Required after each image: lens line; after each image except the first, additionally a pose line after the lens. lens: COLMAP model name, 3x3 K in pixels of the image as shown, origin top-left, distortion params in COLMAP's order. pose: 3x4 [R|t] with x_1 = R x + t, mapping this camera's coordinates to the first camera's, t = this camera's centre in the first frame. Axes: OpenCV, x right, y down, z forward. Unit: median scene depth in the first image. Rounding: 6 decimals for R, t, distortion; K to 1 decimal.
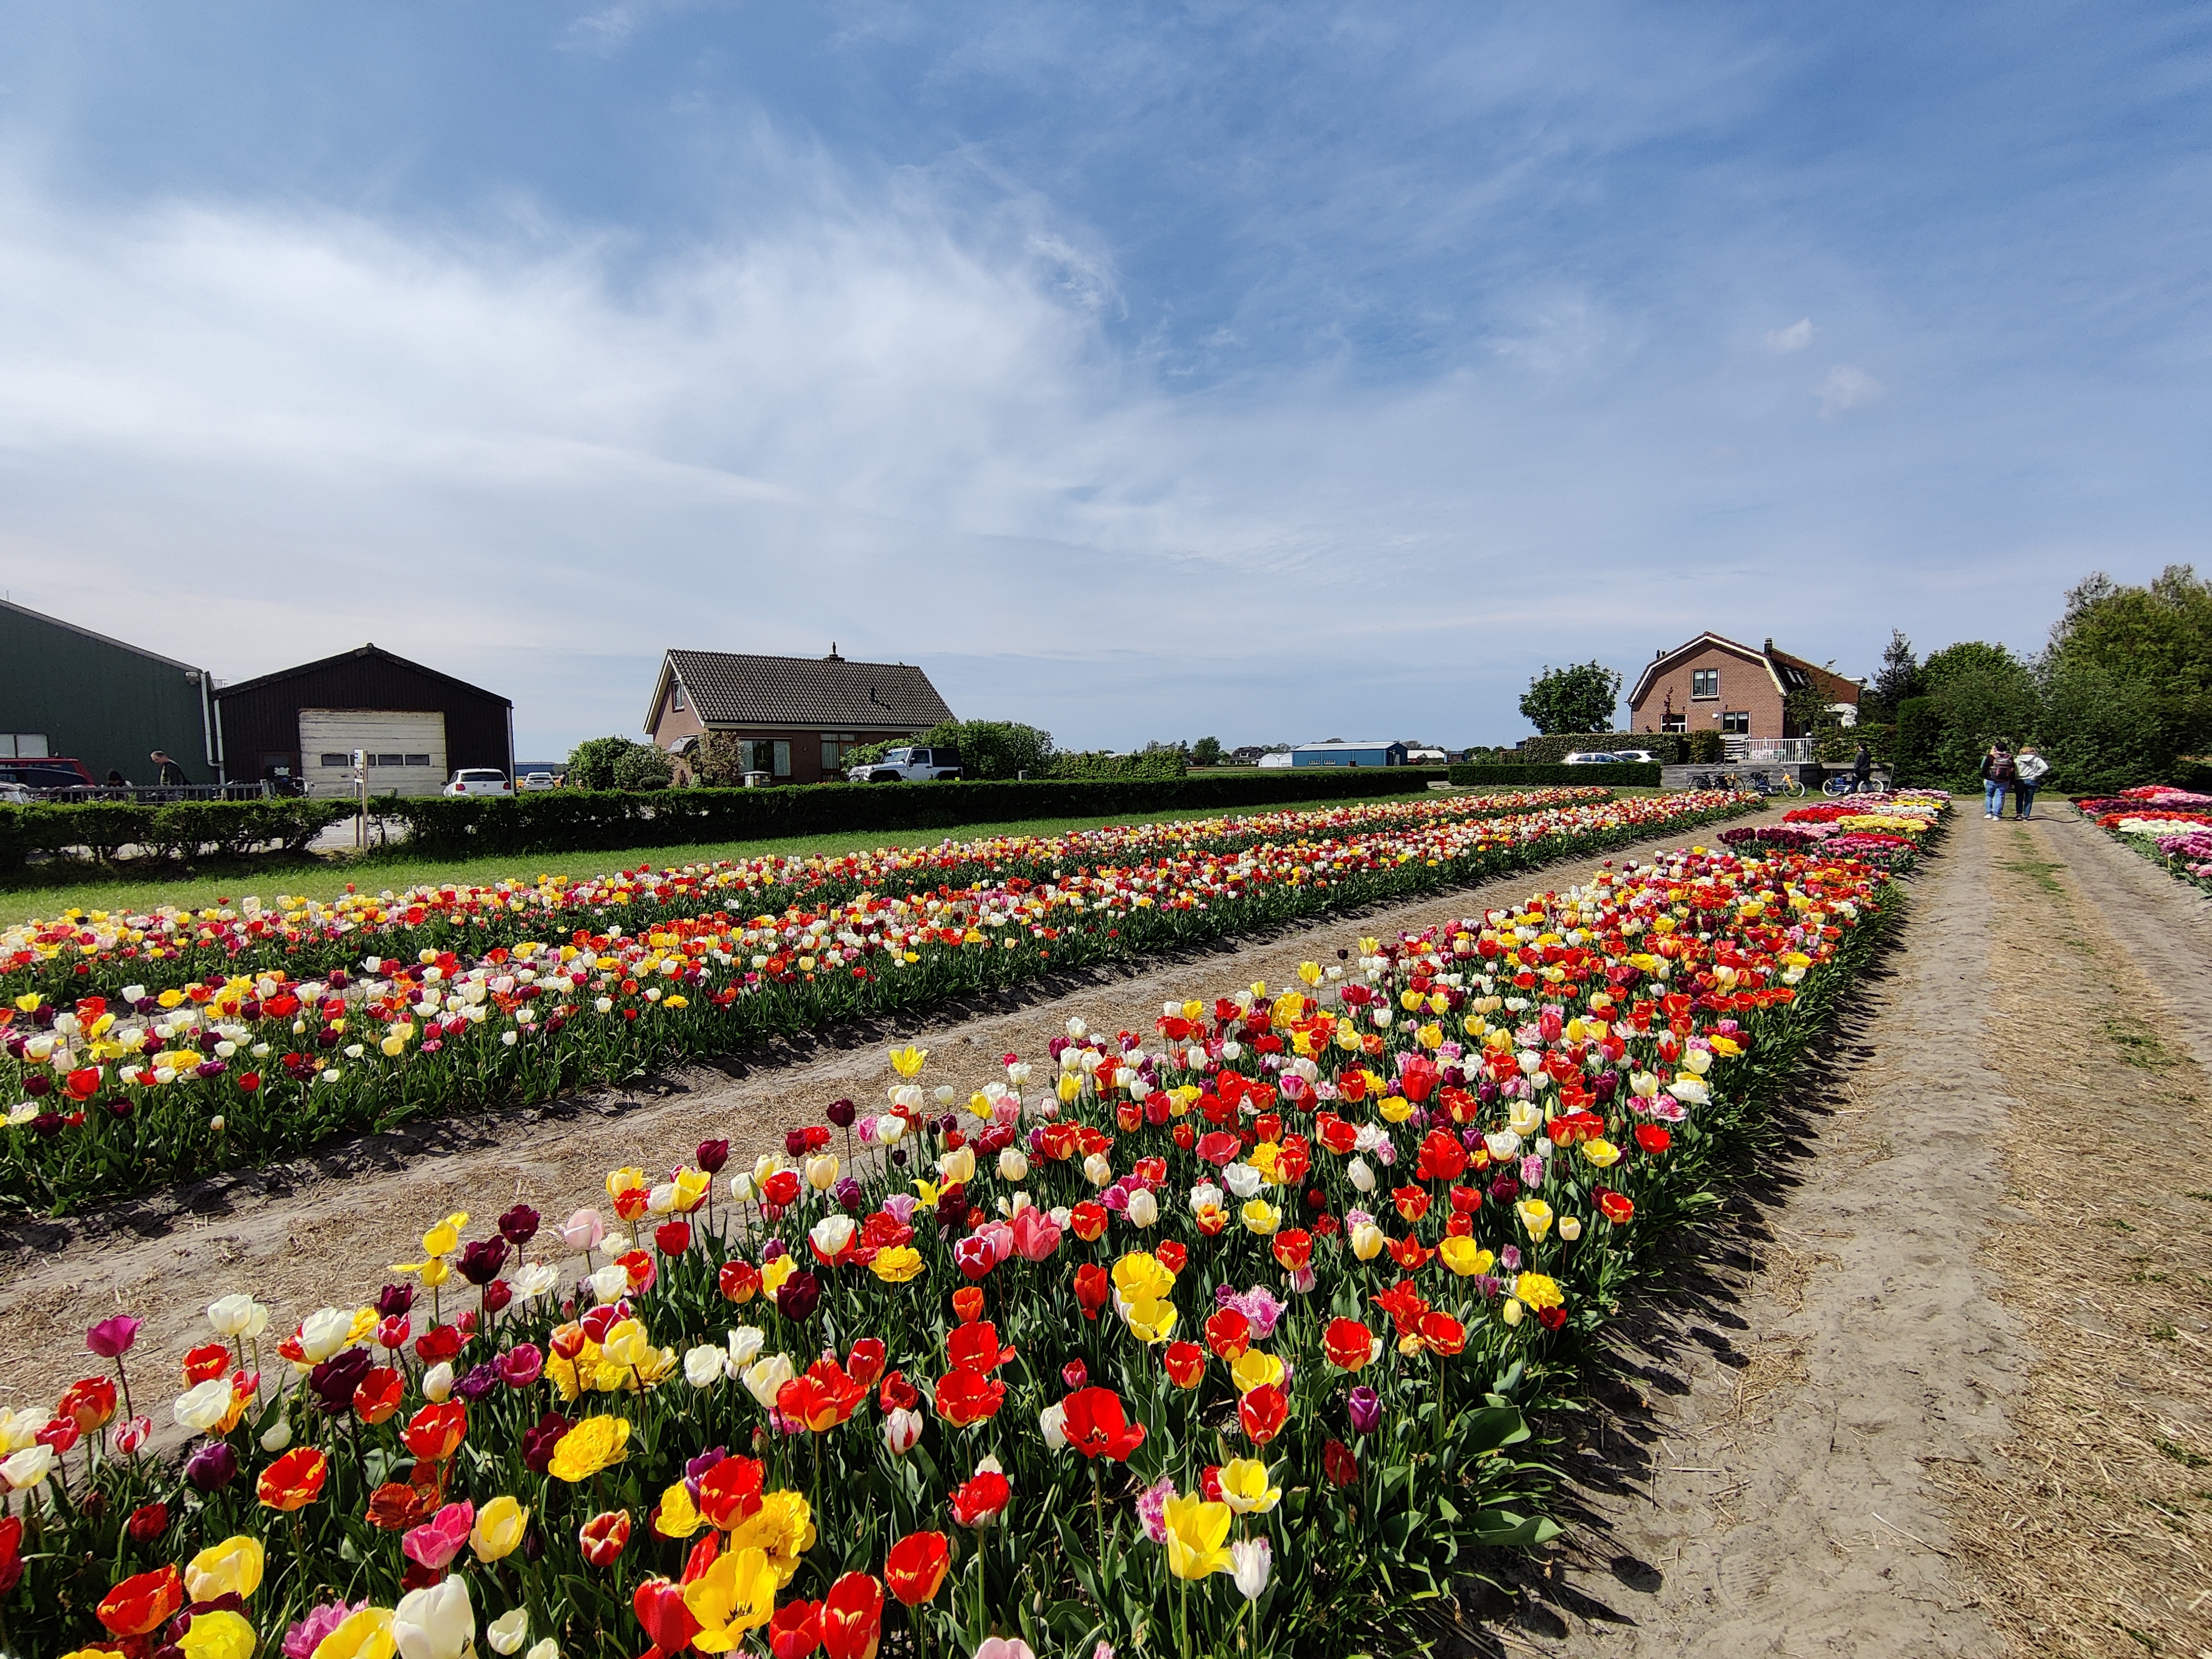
lens RADIAL K [[911.5, 0, 1107.9], [0, 911.5, 820.7], [0, 0, 1]] dist [0.000026, -0.007173]
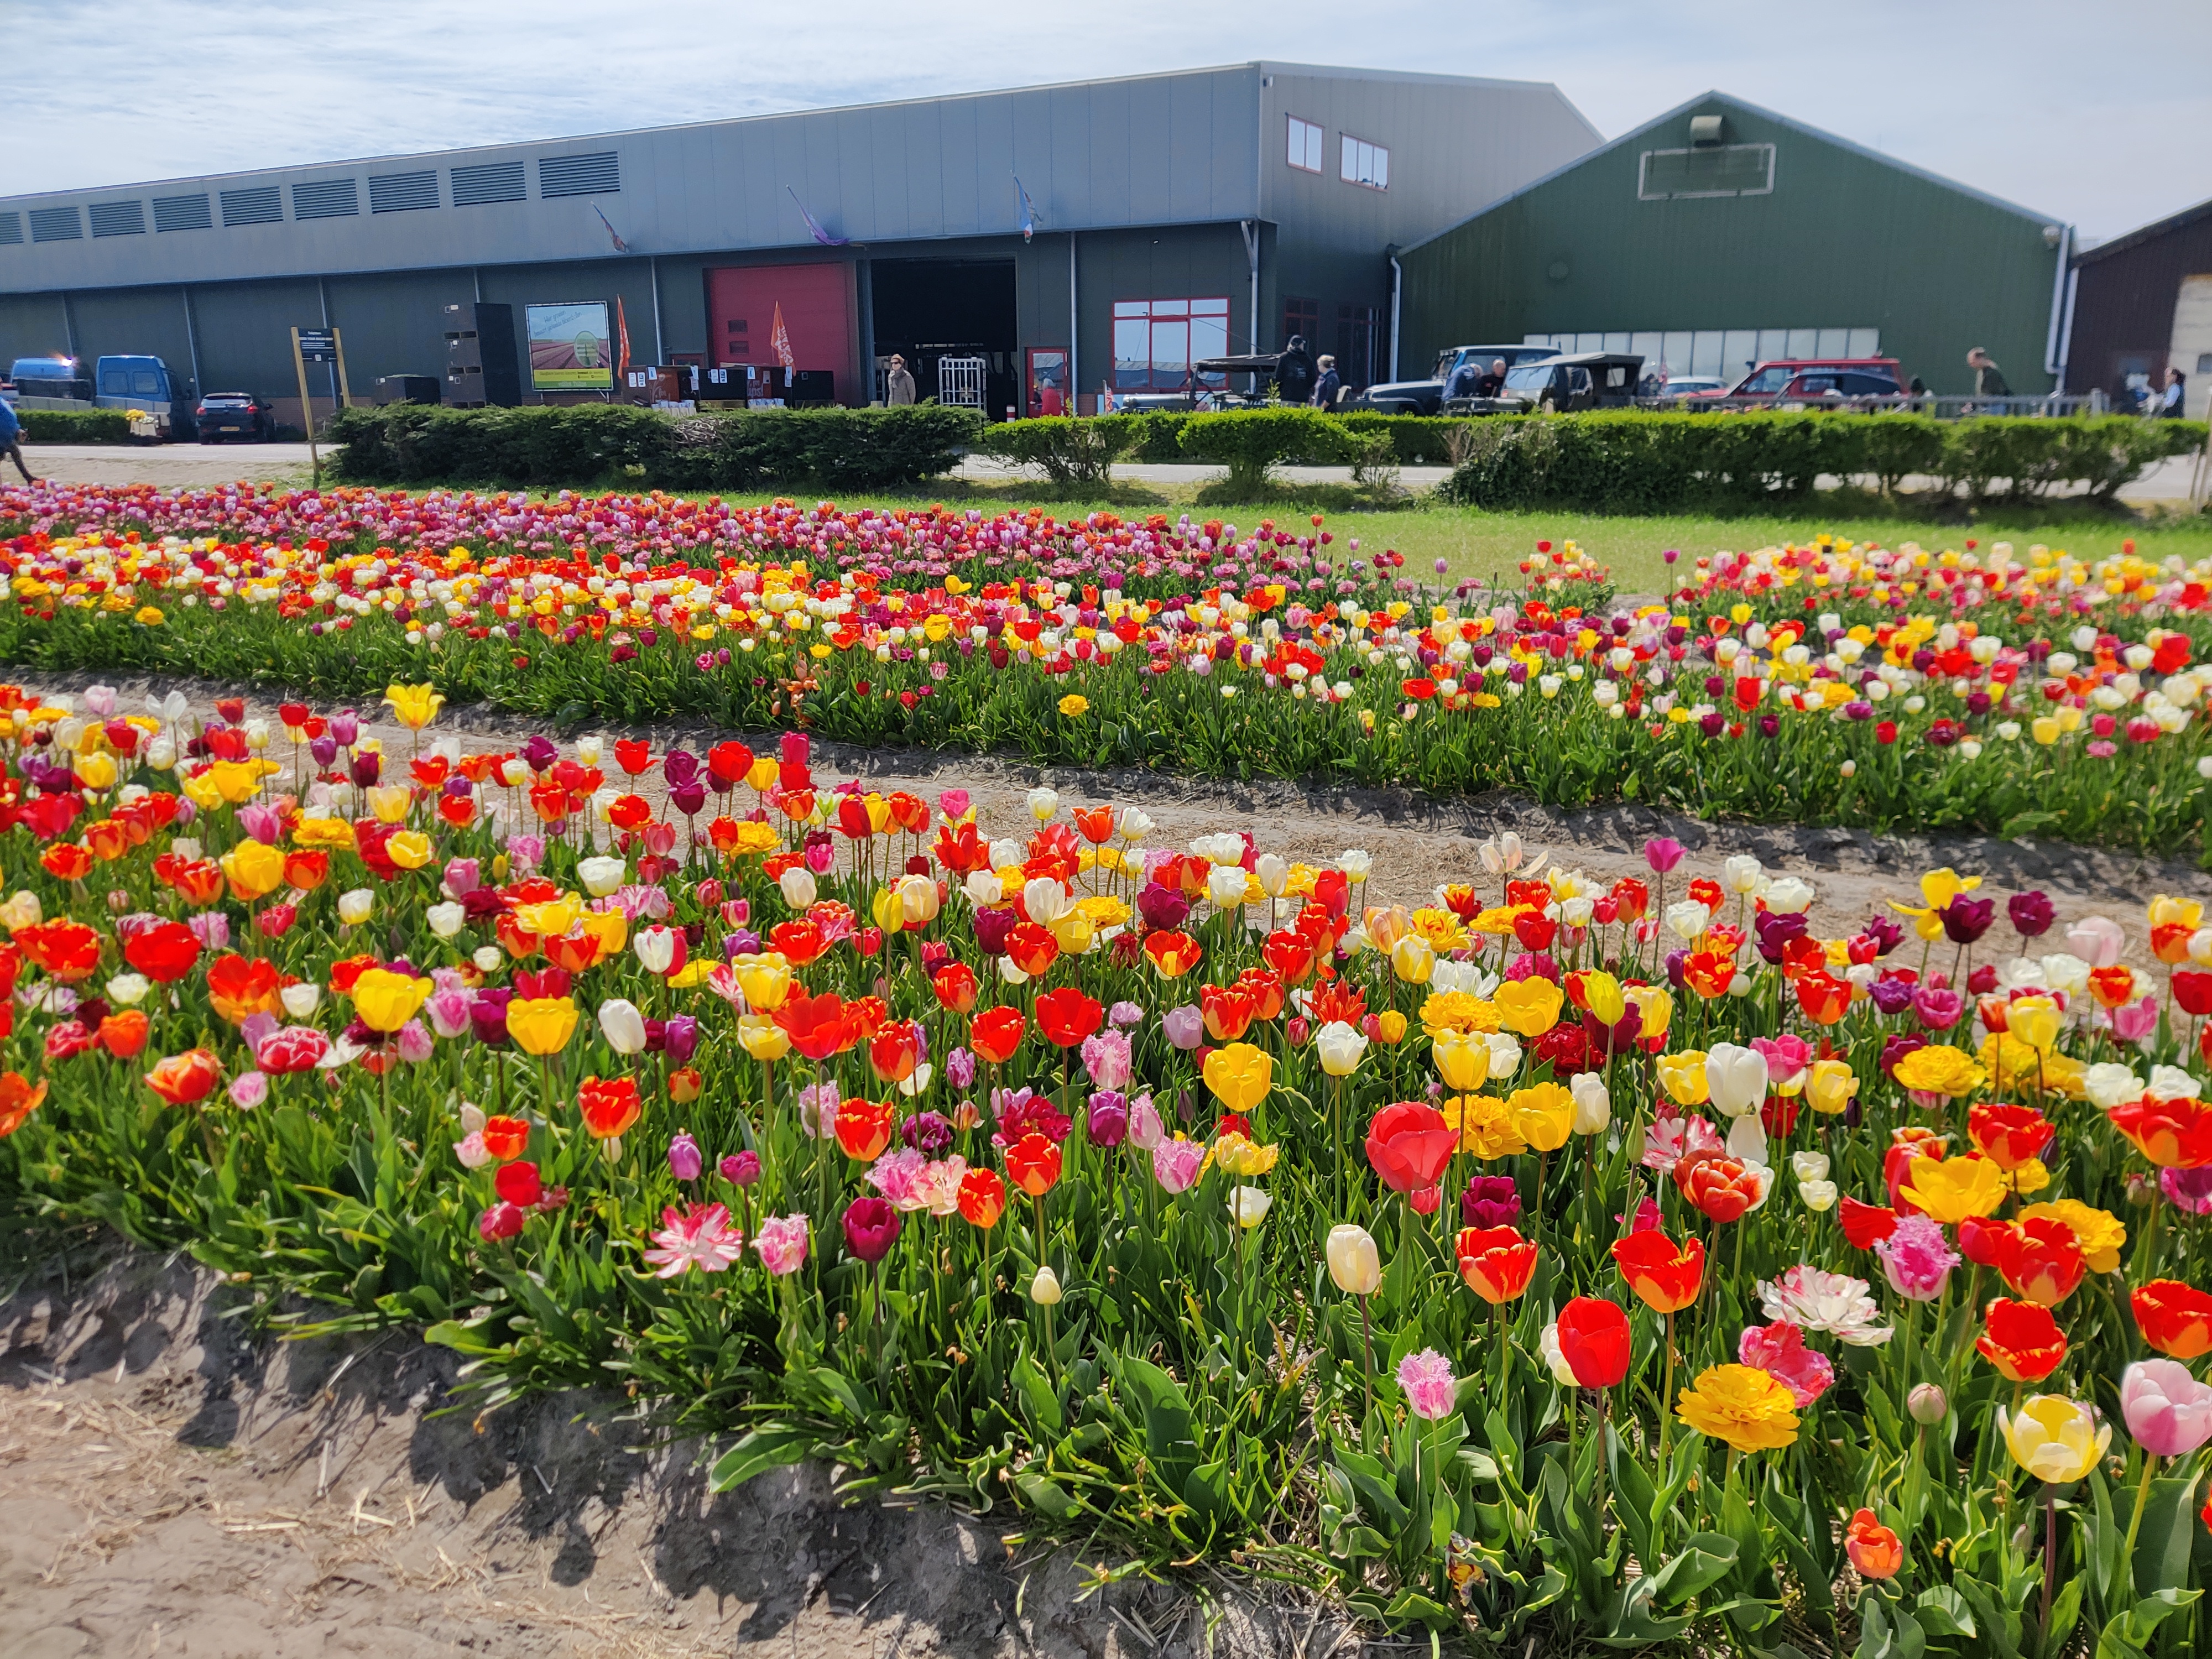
lens RADIAL K [[1682.1, 0, 1106.0], [0, 1682.1, 829.5], [0, 0, 1]] dist [0.002607, 0.002600]
pose [[0.269117, 0.249962, -0.930105, 0.141946], [-0.066457, 0.968251, 0.240985, 0.025129], [0.960812, -0.003041, 0.277184, -0.049026]]
